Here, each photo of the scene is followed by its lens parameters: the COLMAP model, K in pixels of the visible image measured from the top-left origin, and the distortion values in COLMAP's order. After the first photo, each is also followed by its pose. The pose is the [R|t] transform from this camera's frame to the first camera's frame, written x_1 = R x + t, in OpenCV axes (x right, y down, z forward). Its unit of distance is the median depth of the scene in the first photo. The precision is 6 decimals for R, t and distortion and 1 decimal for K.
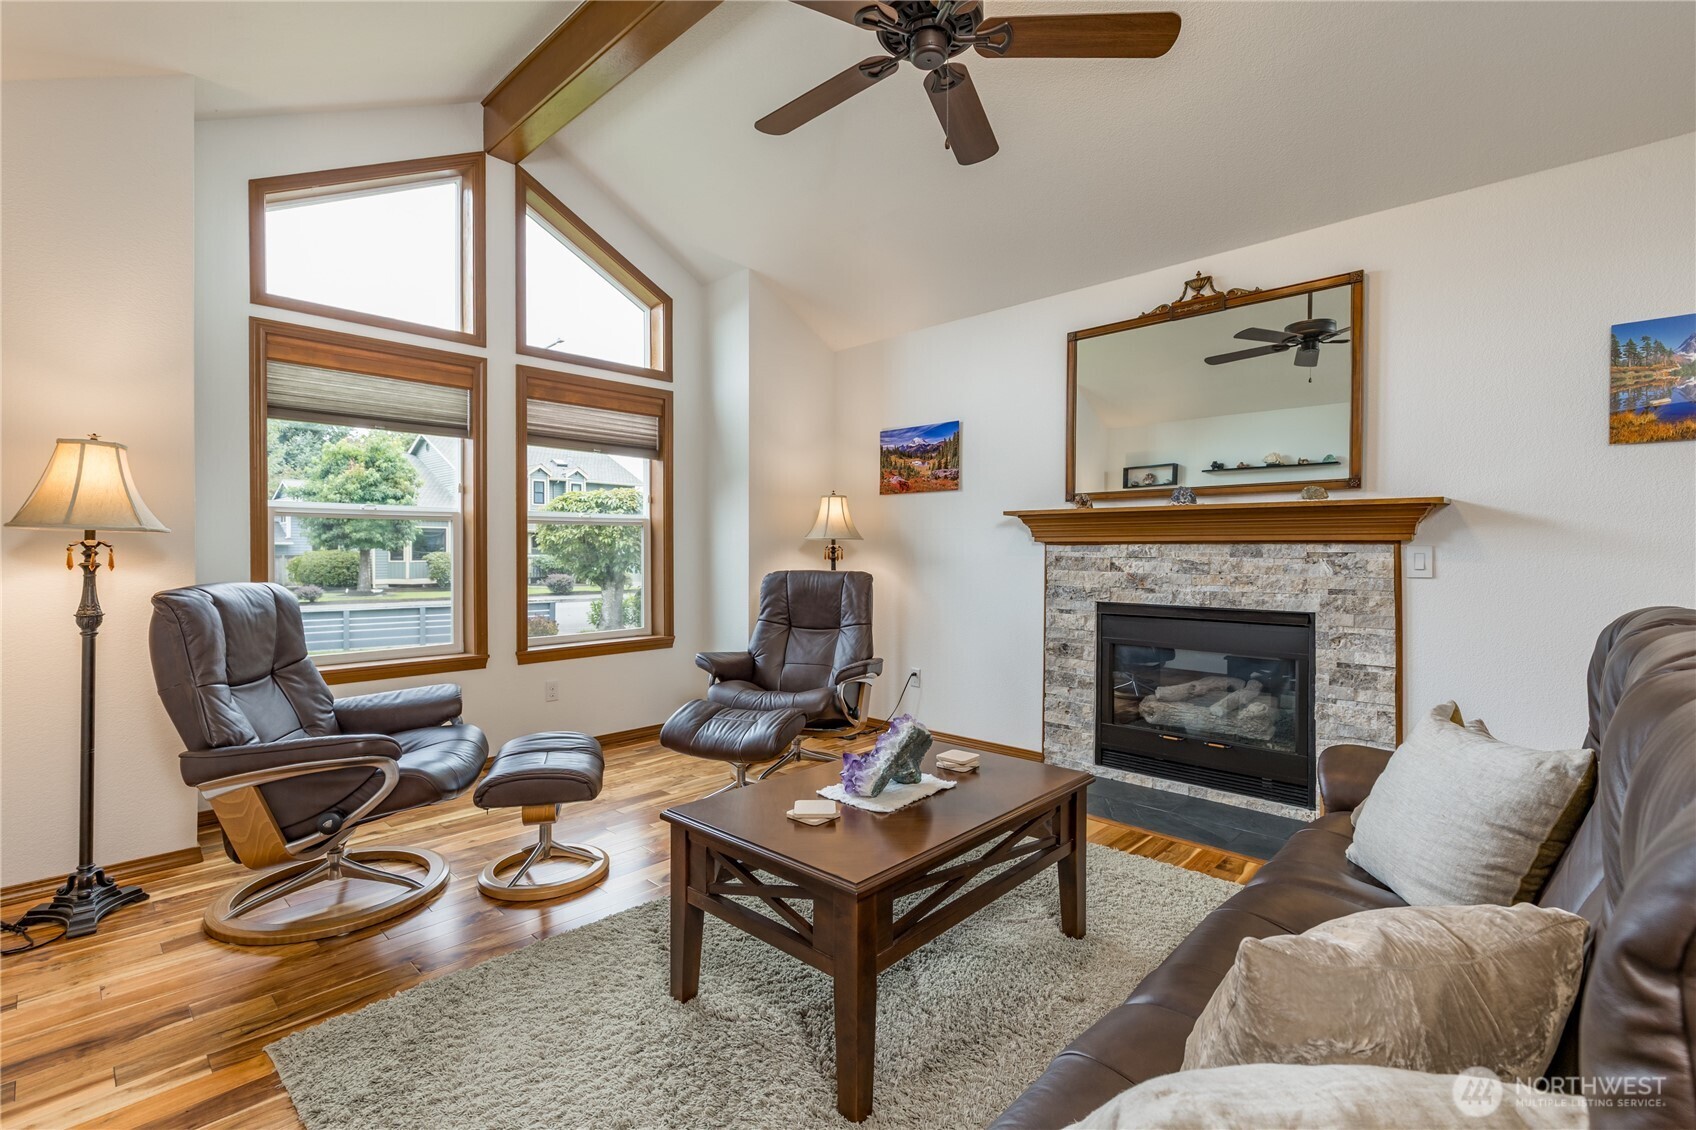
lens RADIAL K [[769.0, 0, 840.1], [0, 769.0, 557.5], [0, 0, 1]] dist [0.011366, -0.002411]
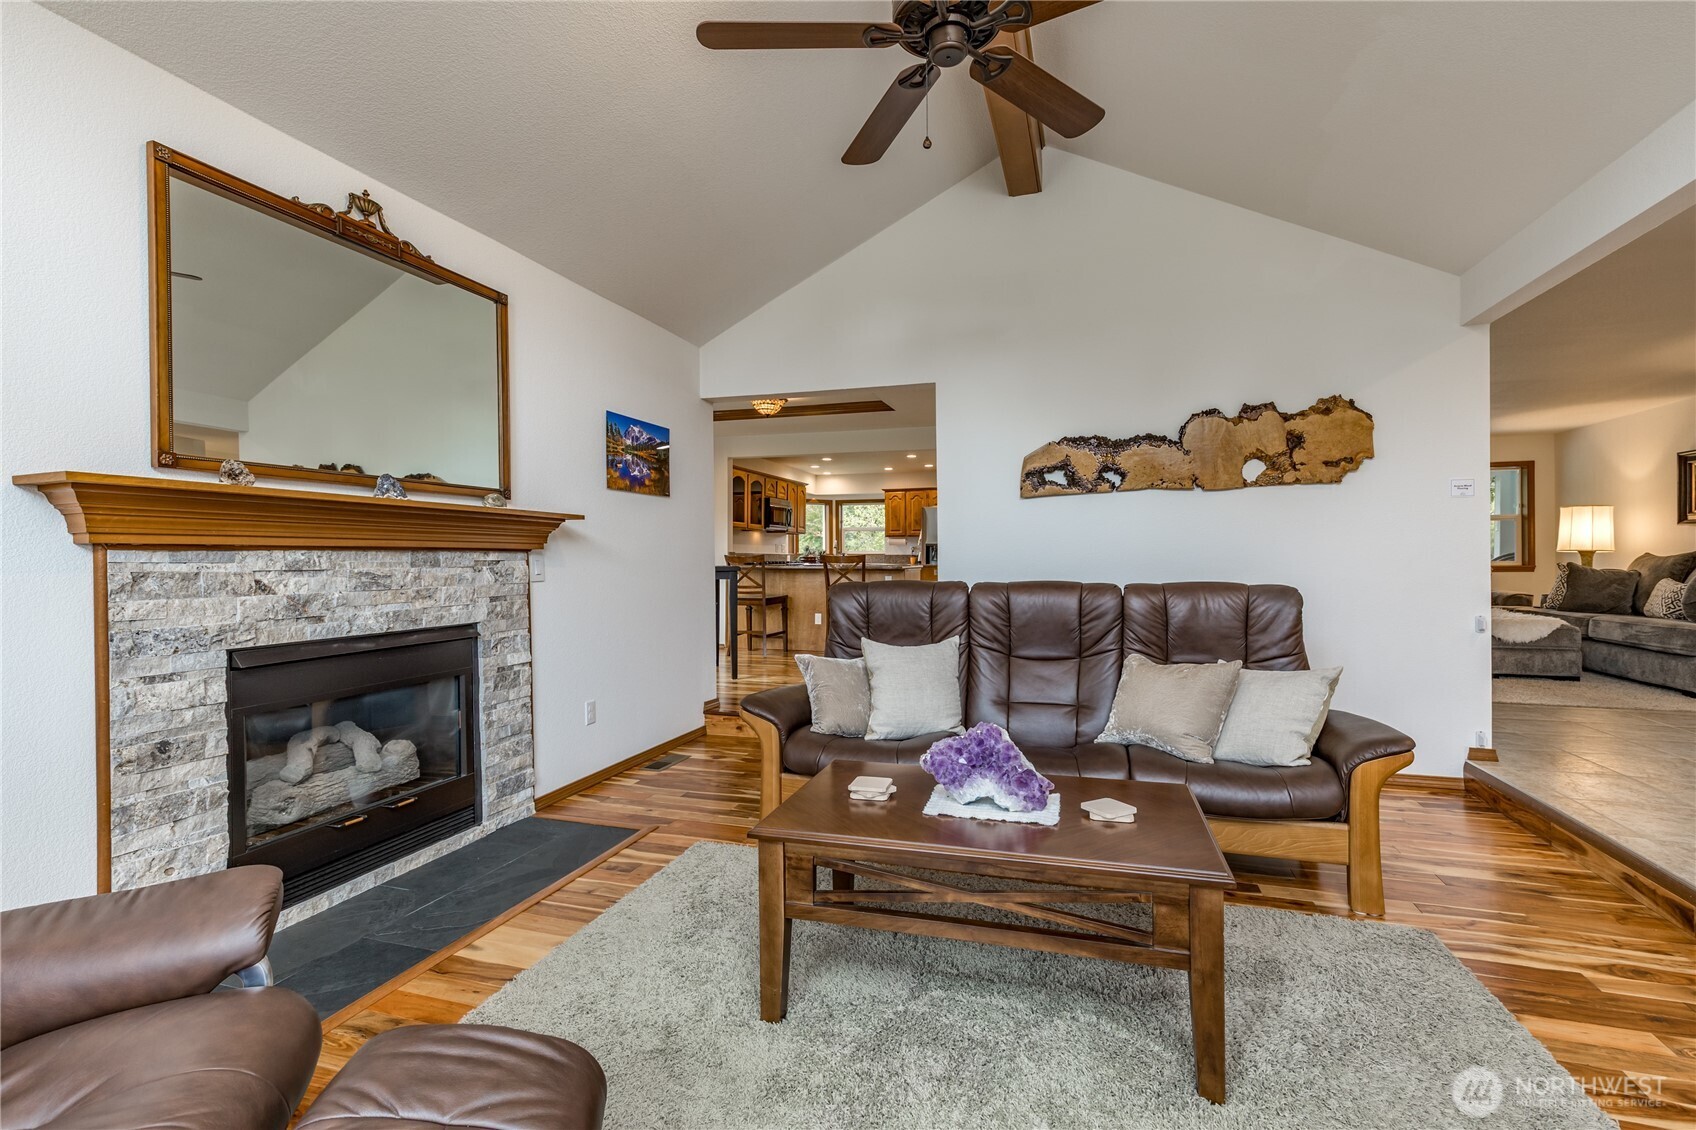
lens RADIAL K [[769.0, 0, 846.3], [0, 769.0, 551.7], [0, 0, 1]] dist [0.011366, -0.002411]
pose [[-0.439505, 0.000830, 0.898240, -0.387417], [0.005693, 0.999982, 0.001861, -0.014170], [-0.898222, 0.005931, -0.439501, 0.835683]]
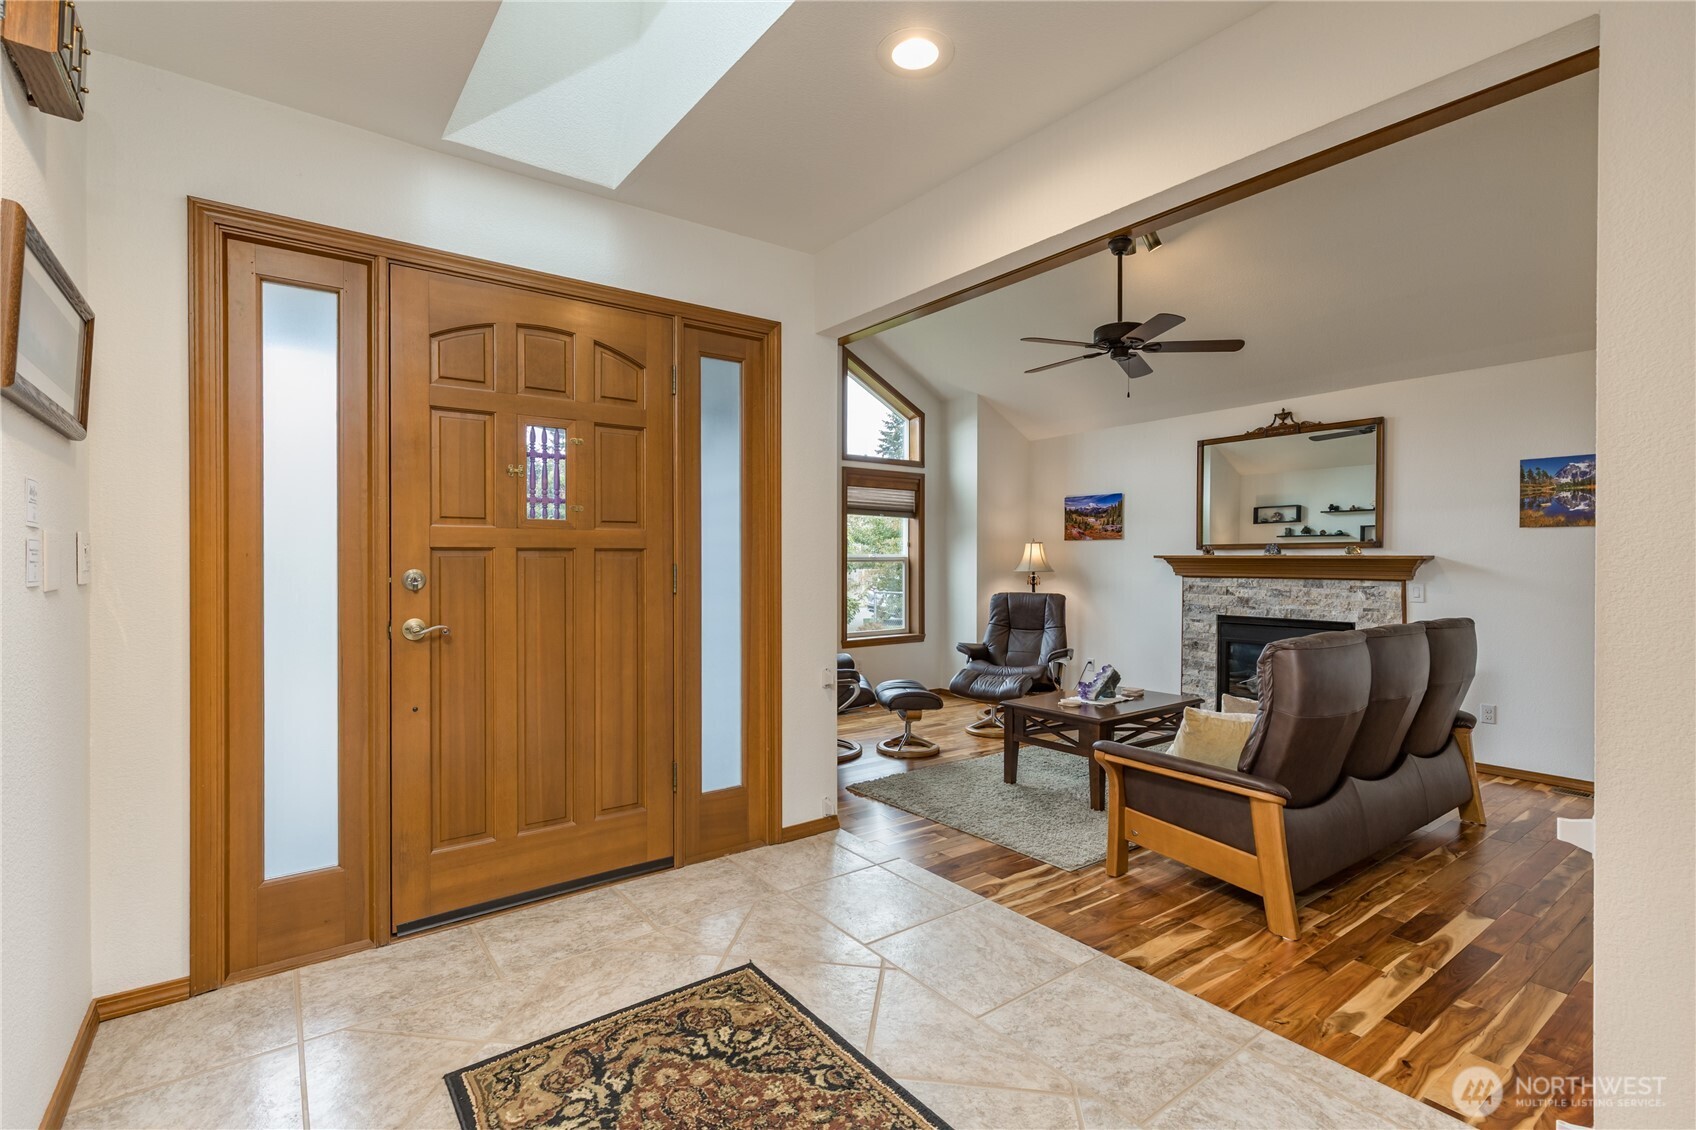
lens RADIAL K [[769.0, 0, 842.3], [0, 769.0, 563.9], [0, 0, 1]] dist [0.011366, -0.002411]
pose [[0.986106, 0.001388, -0.166111, -0.155732], [-0.002788, 0.999963, -0.008196, -0.030175], [0.166093, 0.008545, 0.986073, -0.664189]]
